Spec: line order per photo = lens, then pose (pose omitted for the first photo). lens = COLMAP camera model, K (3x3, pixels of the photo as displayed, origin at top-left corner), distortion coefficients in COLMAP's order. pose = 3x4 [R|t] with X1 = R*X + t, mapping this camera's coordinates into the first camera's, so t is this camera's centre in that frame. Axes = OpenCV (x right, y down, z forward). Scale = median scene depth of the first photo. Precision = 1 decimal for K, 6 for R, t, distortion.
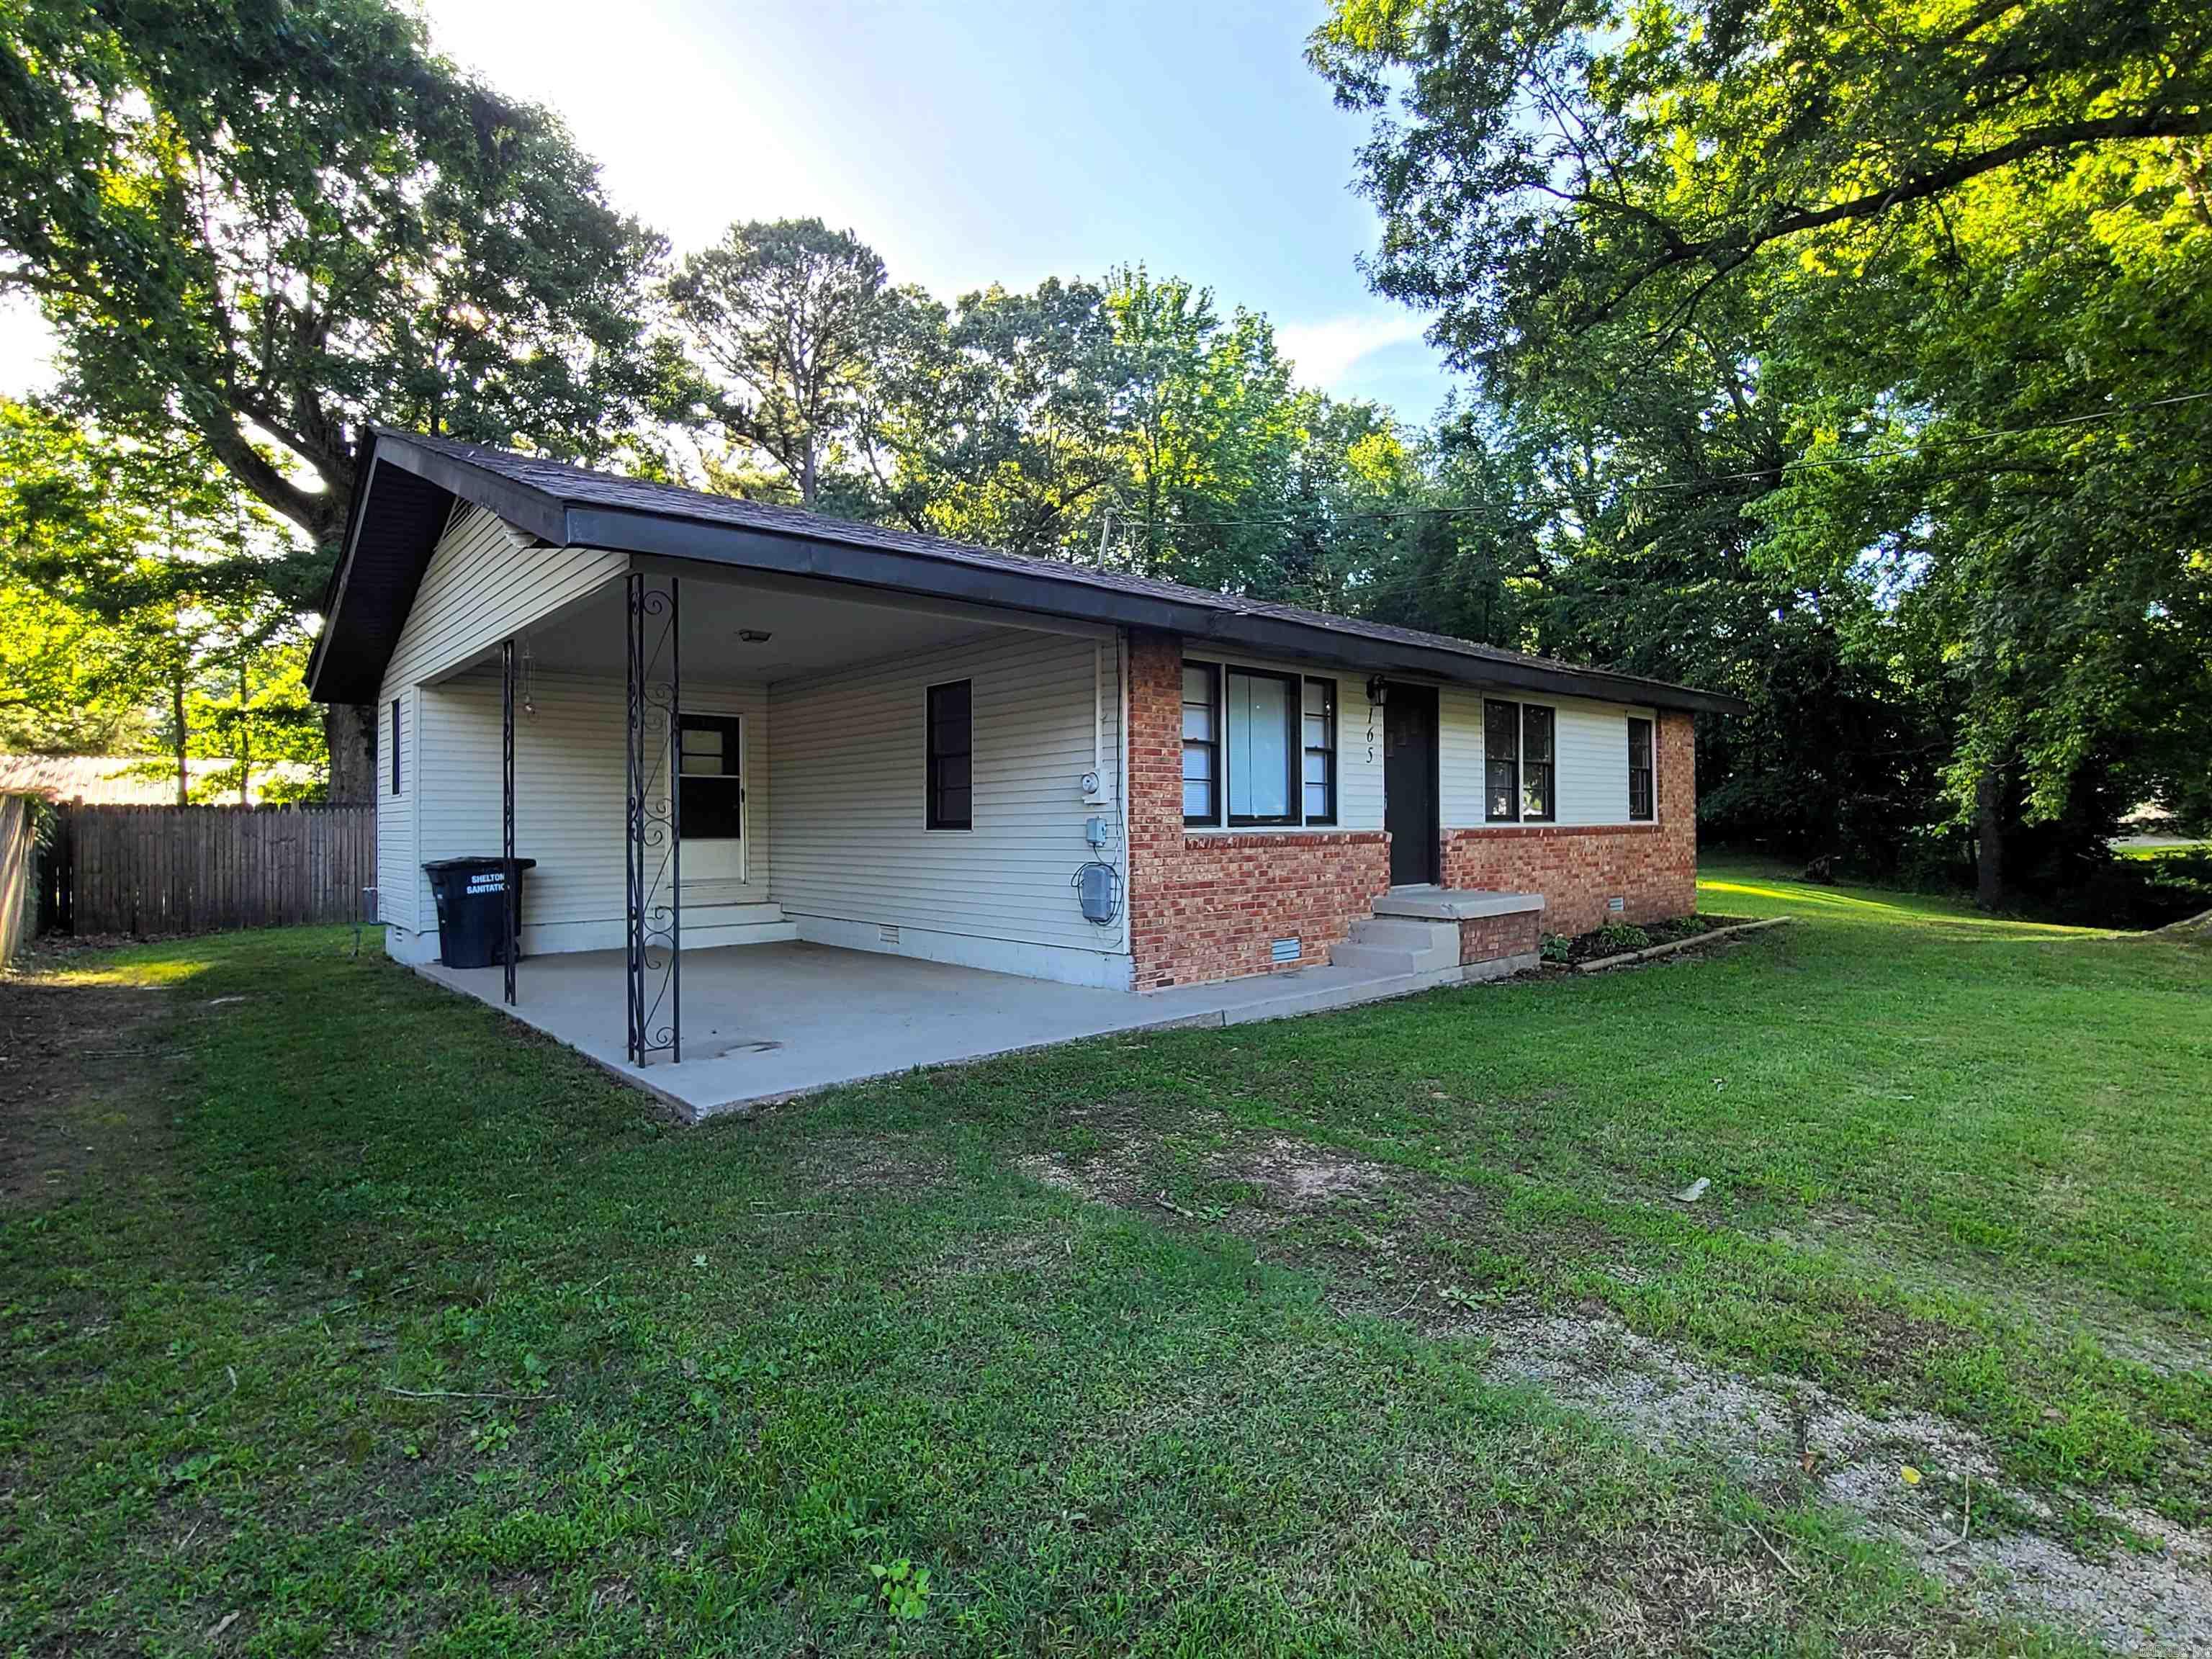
lens RADIAL K [[1096.4, 0, 1138.0], [0, 1096.4, 820.1], [0, 0, 1]] dist [0.001605, 0.000004]
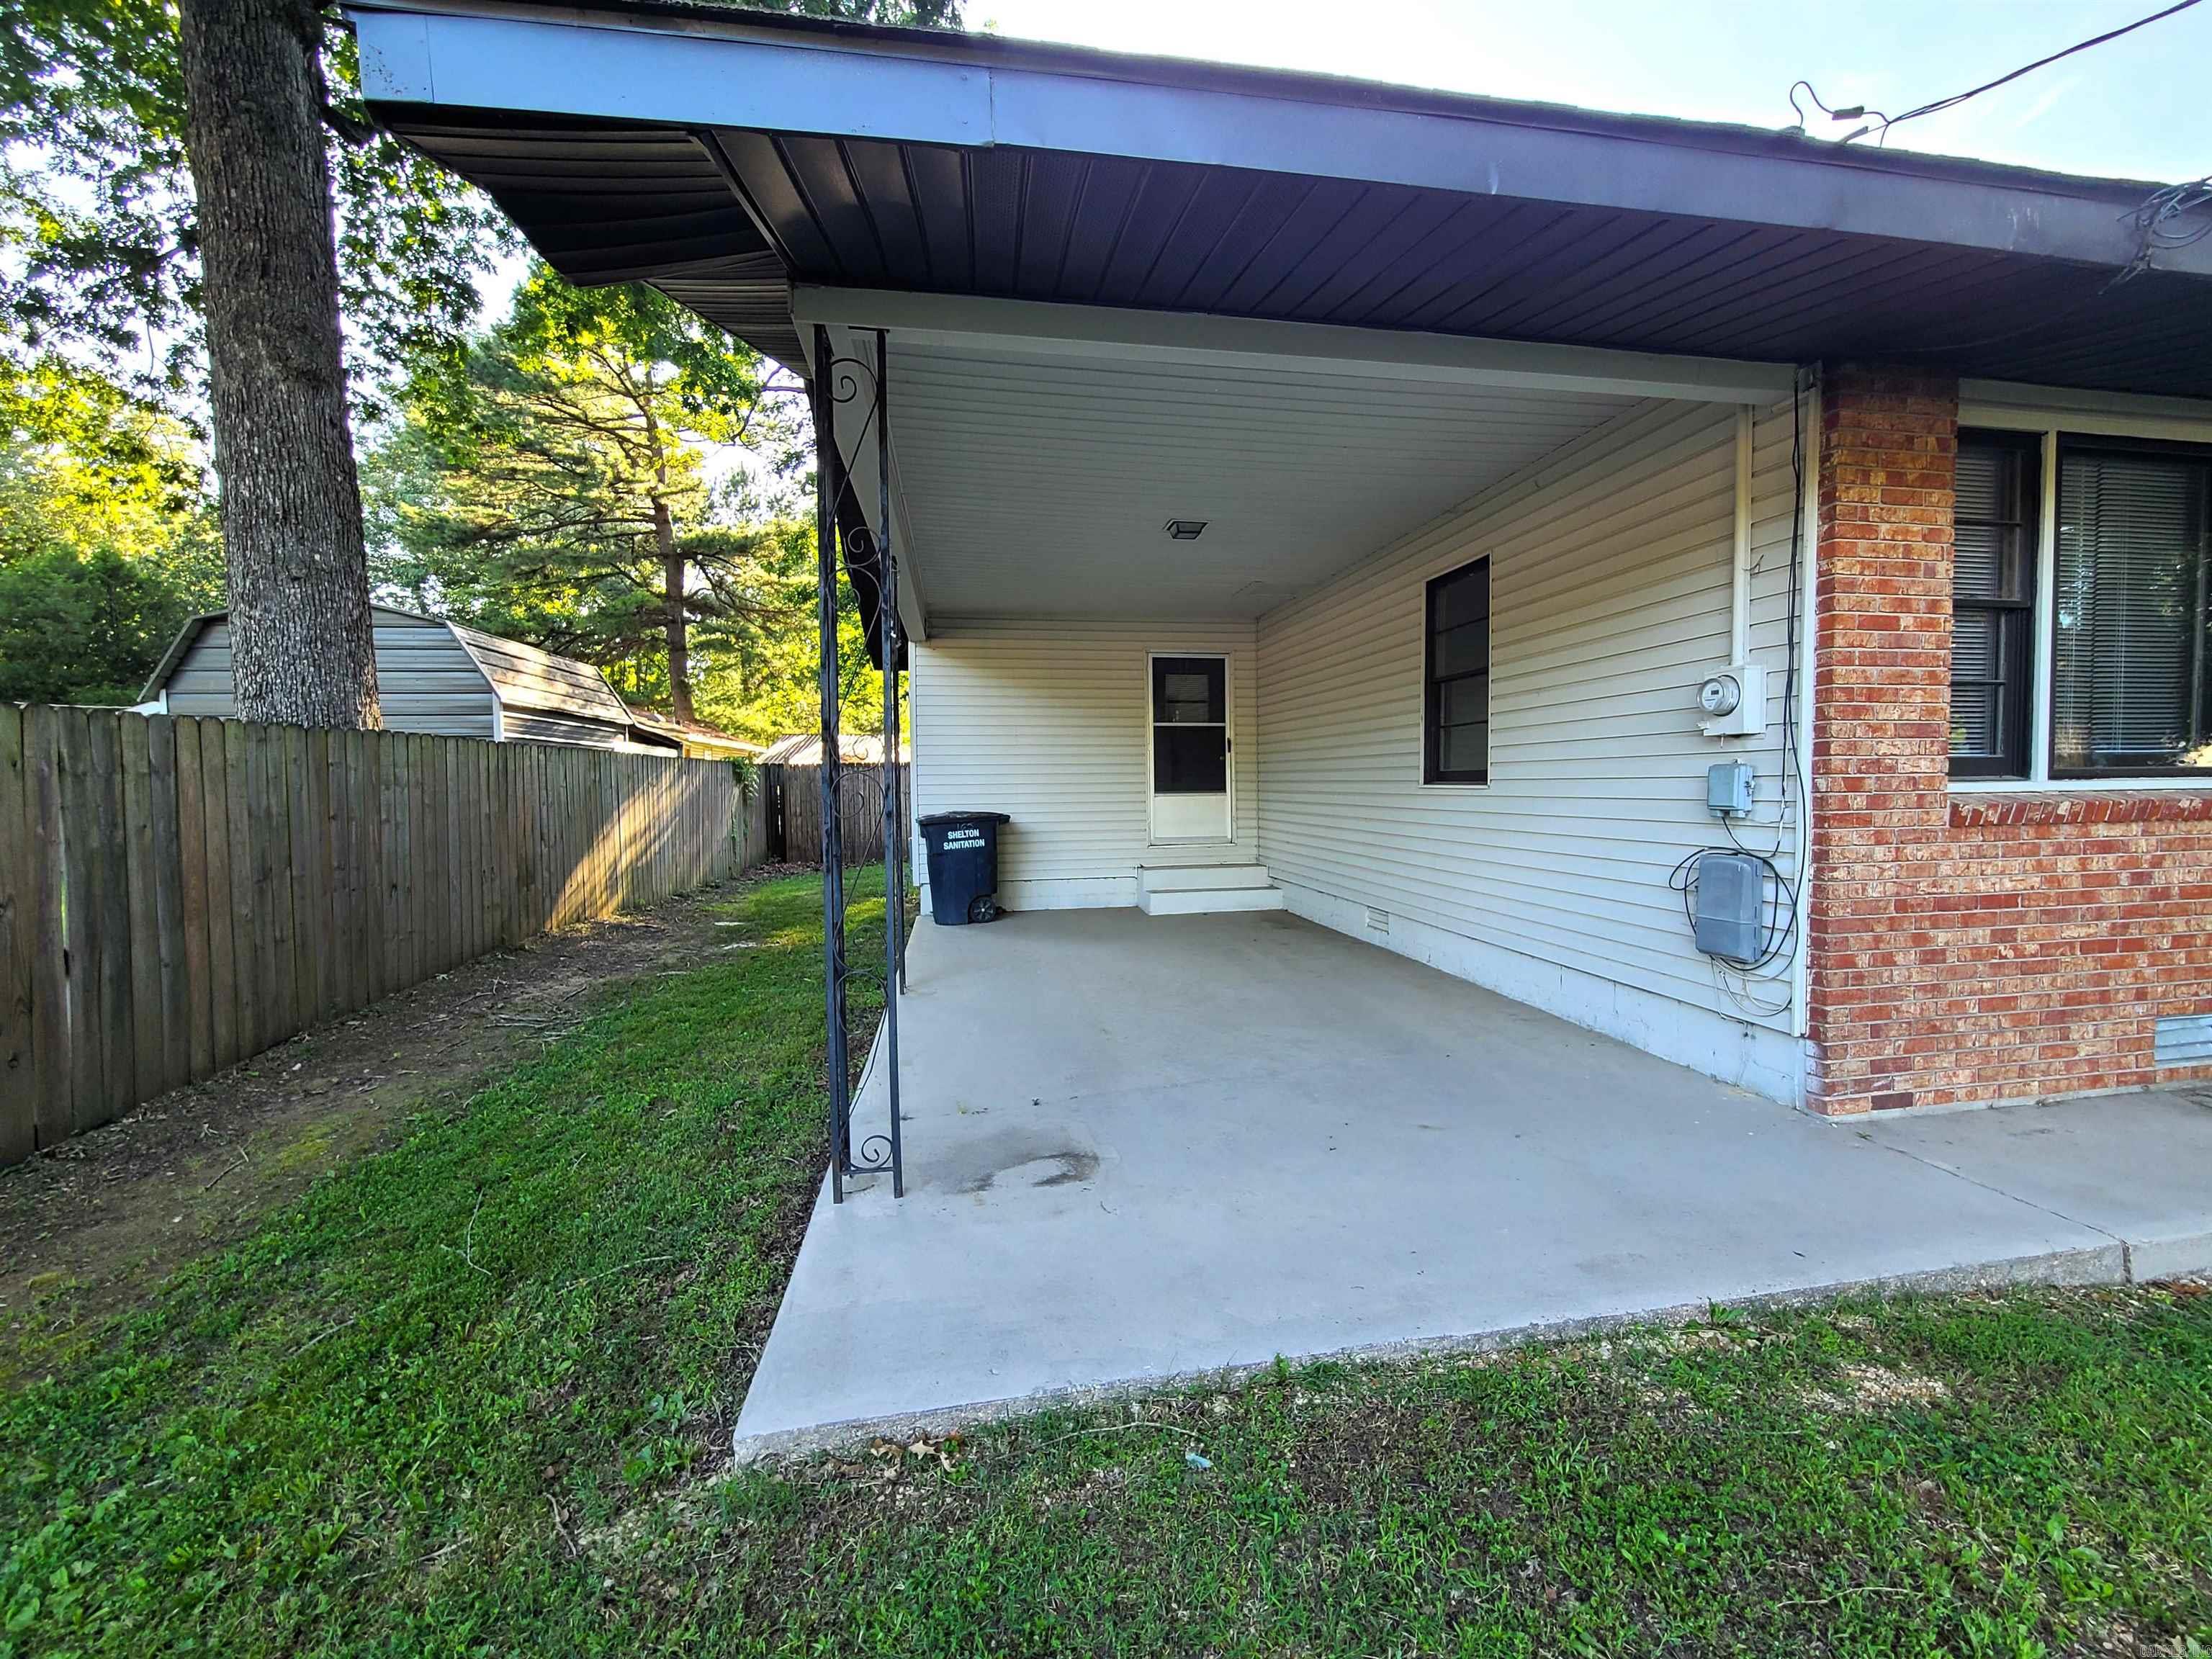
lens RADIAL K [[923.2, 0, 1121.4], [0, 923.2, 821.5], [0, 0, 1]] dist [0.000201, -0.001218]
pose [[0.847859, 0.021007, -0.529806, -0.047287], [0.007353, 0.998653, 0.051364, 0.001042], [0.530171, -0.047445, 0.846562, 0.443506]]
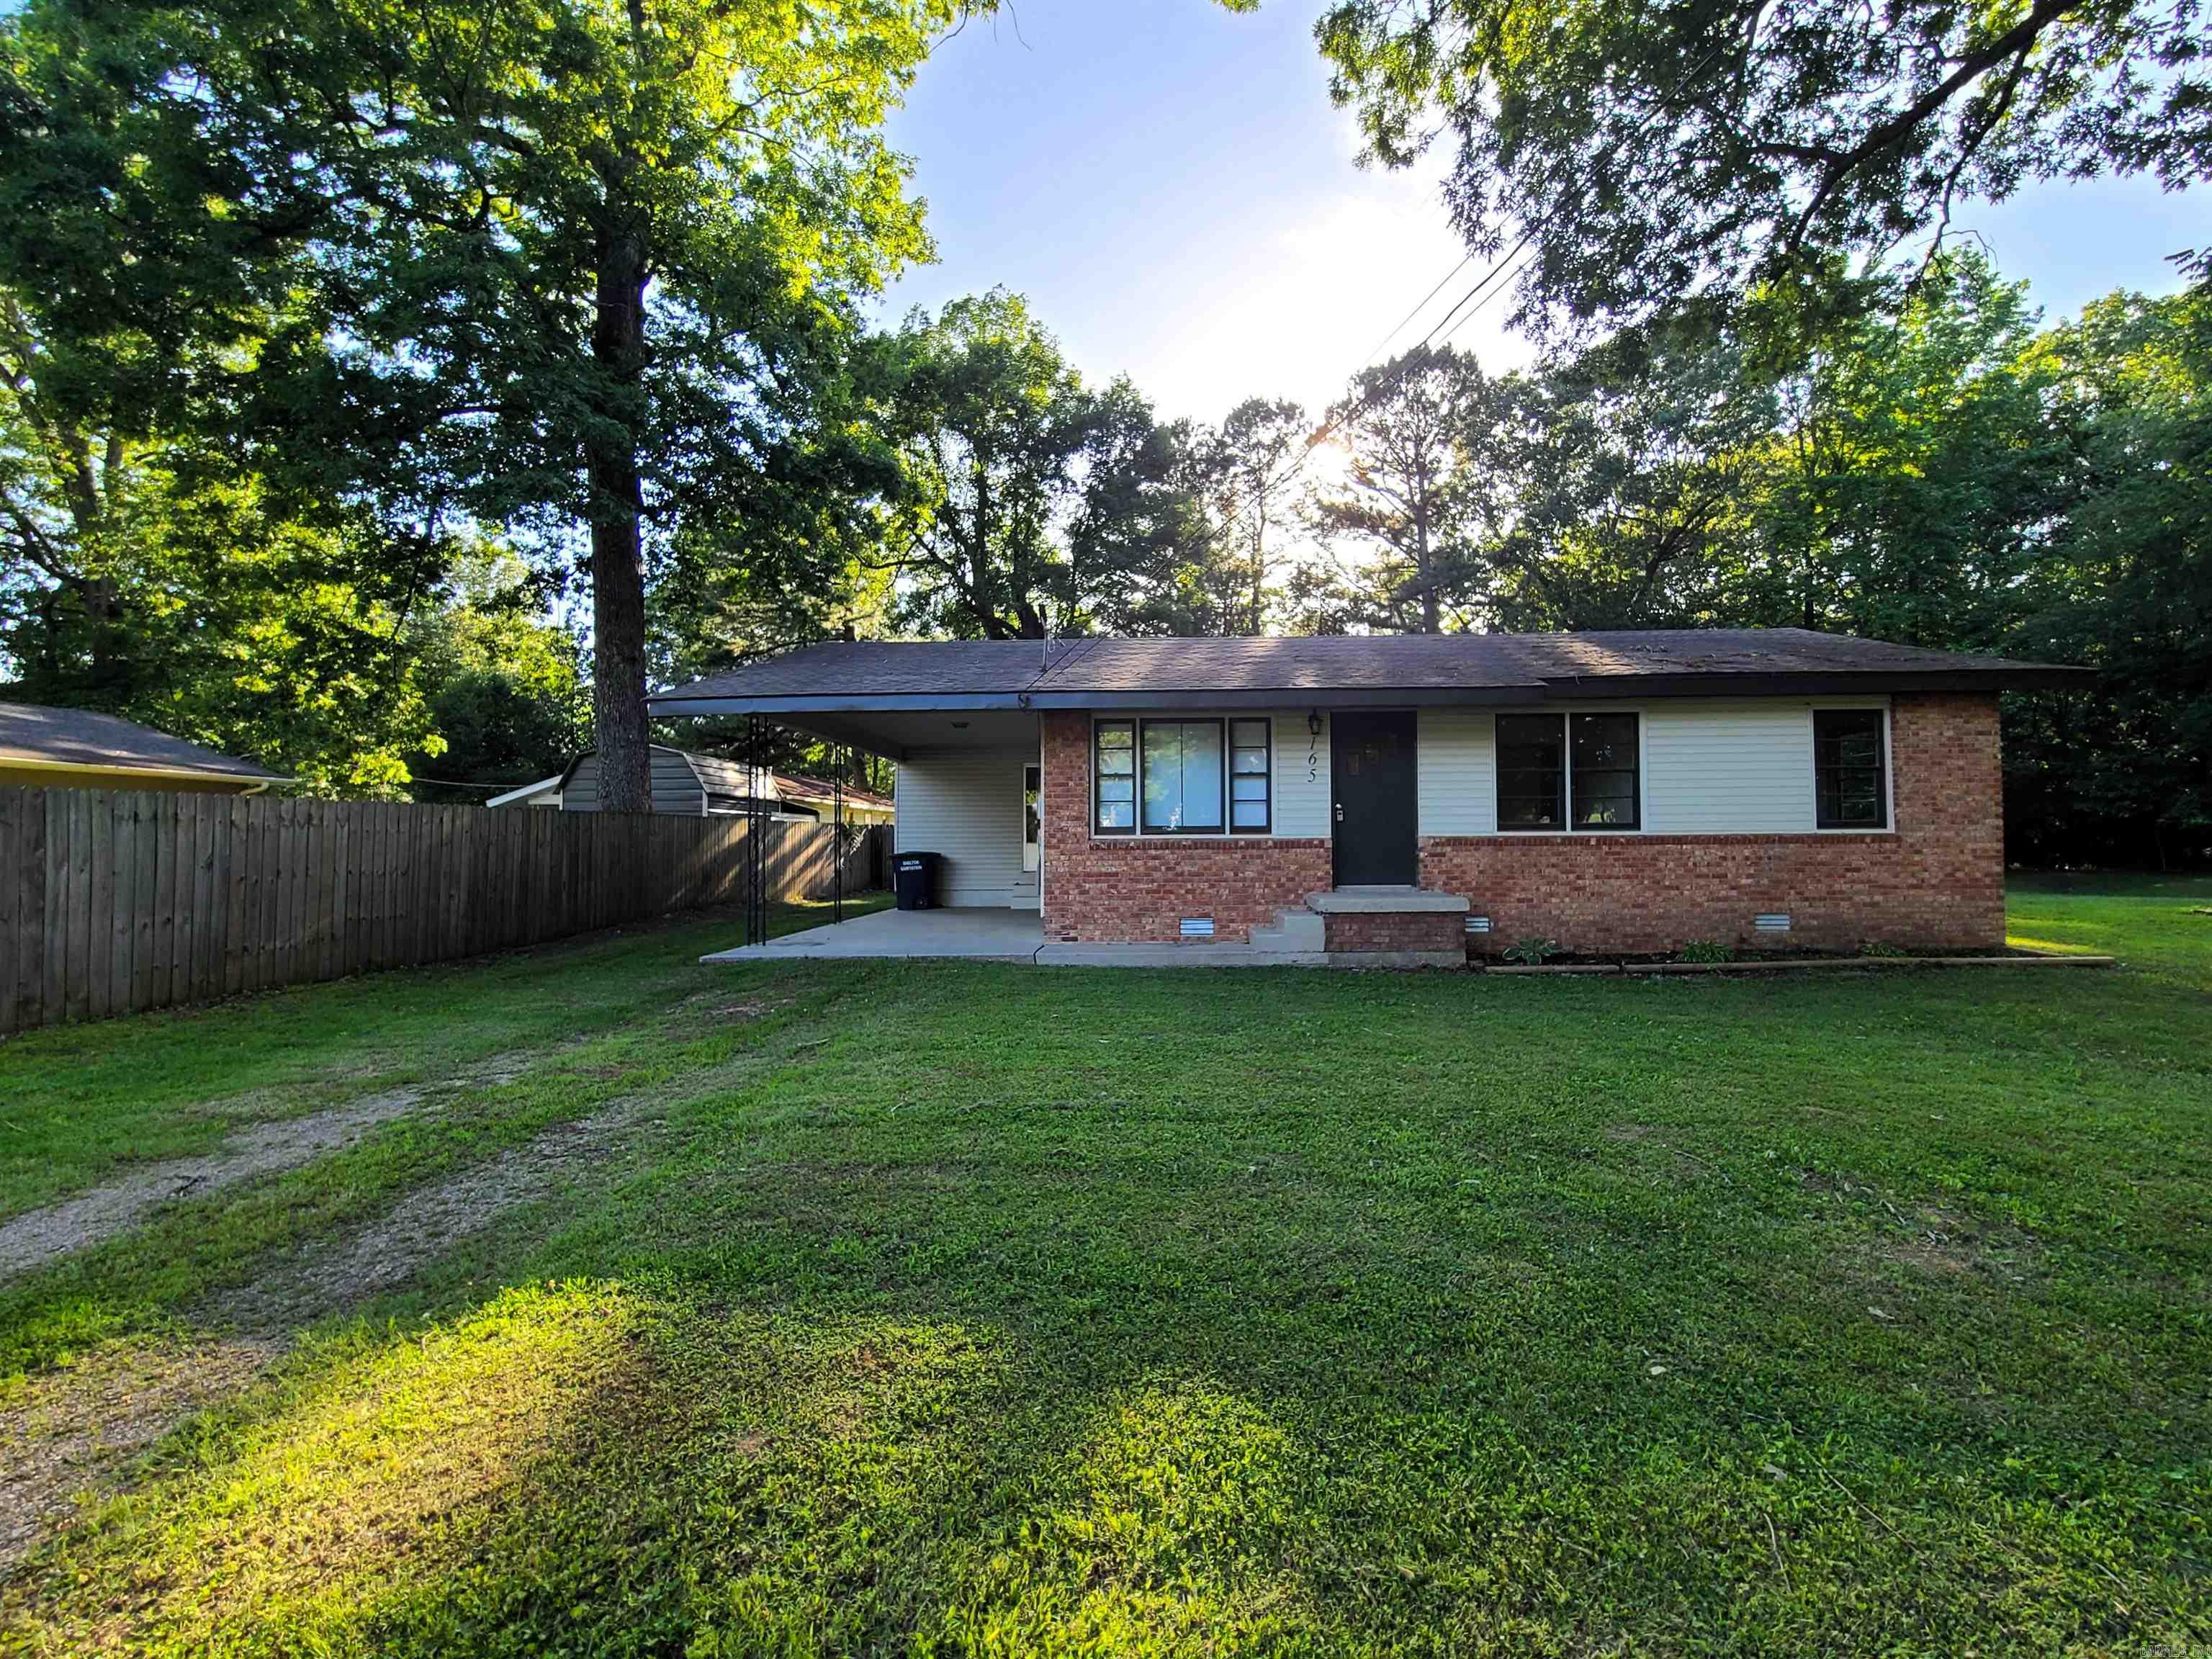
lens RADIAL K [[911.2, 0, 1111.7], [0, 911.2, 823.1], [0, 0, 1]] dist [0.000336, -0.000780]
pose [[0.716367, -0.010013, -0.697652, 0.860674], [0.001815, 0.999920, -0.012487, 0.006207], [0.697721, 0.007679, 0.716328, 0.143423]]
